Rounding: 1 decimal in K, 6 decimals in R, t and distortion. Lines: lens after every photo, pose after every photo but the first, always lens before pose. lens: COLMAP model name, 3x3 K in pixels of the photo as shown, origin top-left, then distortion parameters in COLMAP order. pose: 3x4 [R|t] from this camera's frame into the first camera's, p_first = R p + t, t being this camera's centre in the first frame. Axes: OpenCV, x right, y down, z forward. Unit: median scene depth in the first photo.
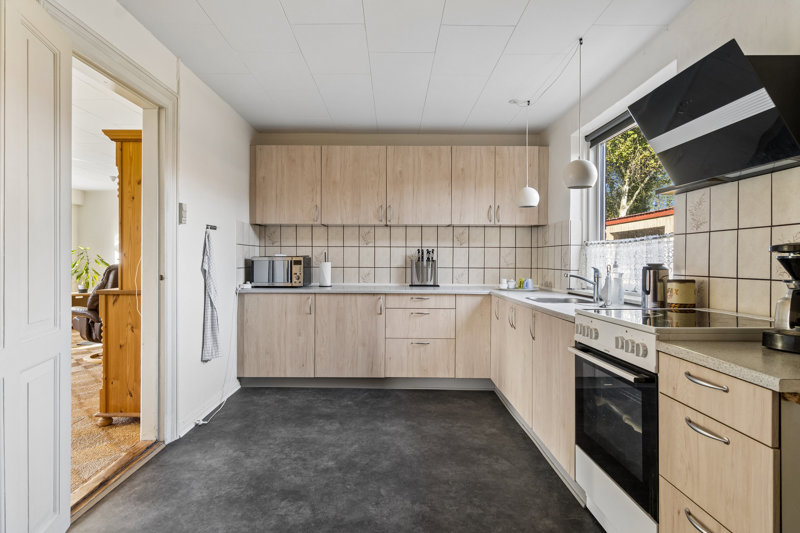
lens RADIAL K [[432.0, 0, 400.0], [0, 432.0, 266.5], [0, 0, 1]] dist [0.025256, -0.000390]
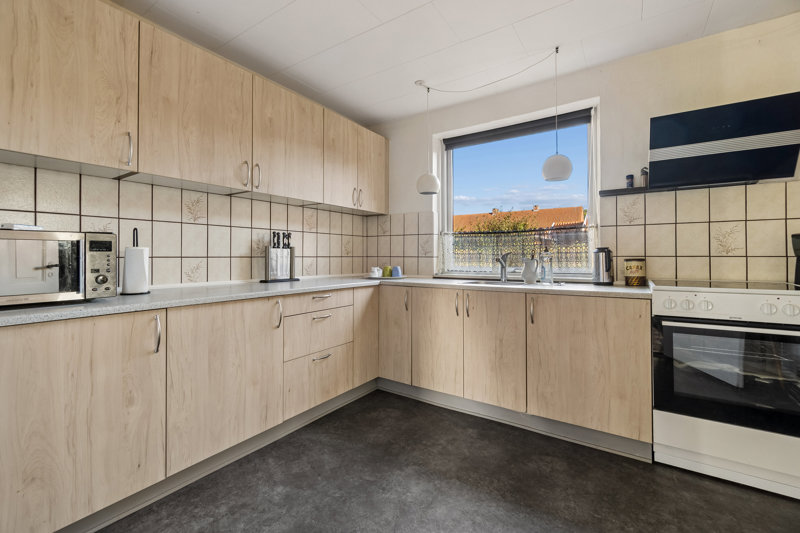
lens RADIAL K [[336.9, 0, 398.0], [0, 336.9, 258.9], [0, 0, 1]] dist [-0.017655, 0.000373]
pose [[0.578057, -0.012928, 0.815894, -0.343362], [0.015387, 0.999869, 0.004942, 0.007598], [-0.815851, 0.009697, 0.578180, 0.550745]]
